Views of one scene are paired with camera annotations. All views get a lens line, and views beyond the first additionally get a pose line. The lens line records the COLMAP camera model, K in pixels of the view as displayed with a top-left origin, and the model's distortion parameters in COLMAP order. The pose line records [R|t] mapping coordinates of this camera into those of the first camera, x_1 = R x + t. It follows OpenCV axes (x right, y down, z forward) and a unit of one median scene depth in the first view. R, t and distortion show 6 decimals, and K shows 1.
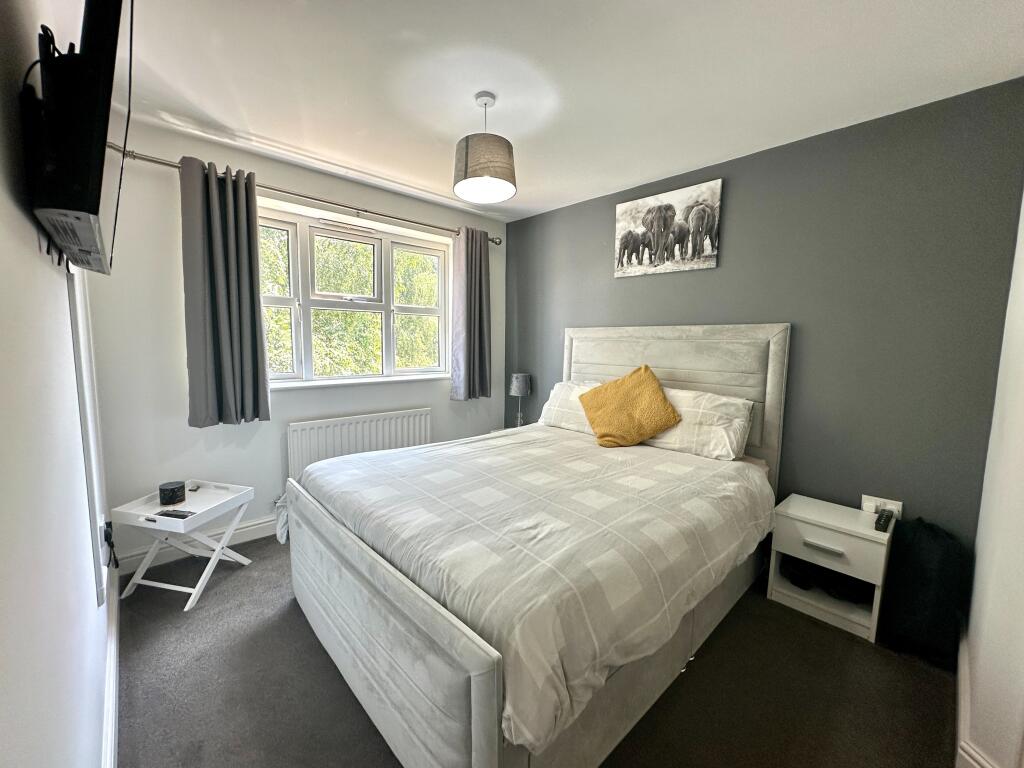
lens RADIAL K [[415.4, 0, 512.4], [0, 415.4, 383.7], [0, 0, 1]] dist [-0.003225, 0.000221]
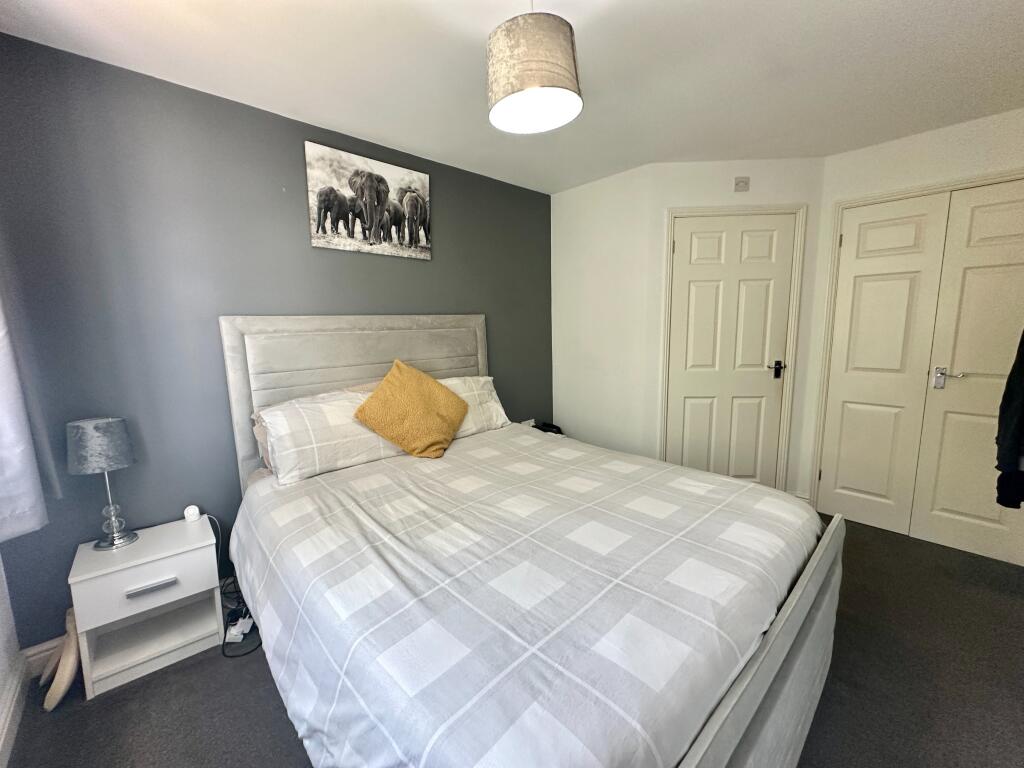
lens RADIAL K [[415.4, 0, 512.4], [0, 415.4, 382.0], [0, 0, 1]] dist [-0.003225, 0.000221]
pose [[-0.001736, -0.153554, 0.988139, -0.562406], [0.121126, 0.980832, 0.152632, -0.105604], [-0.992636, 0.119954, 0.016897, 0.765175]]
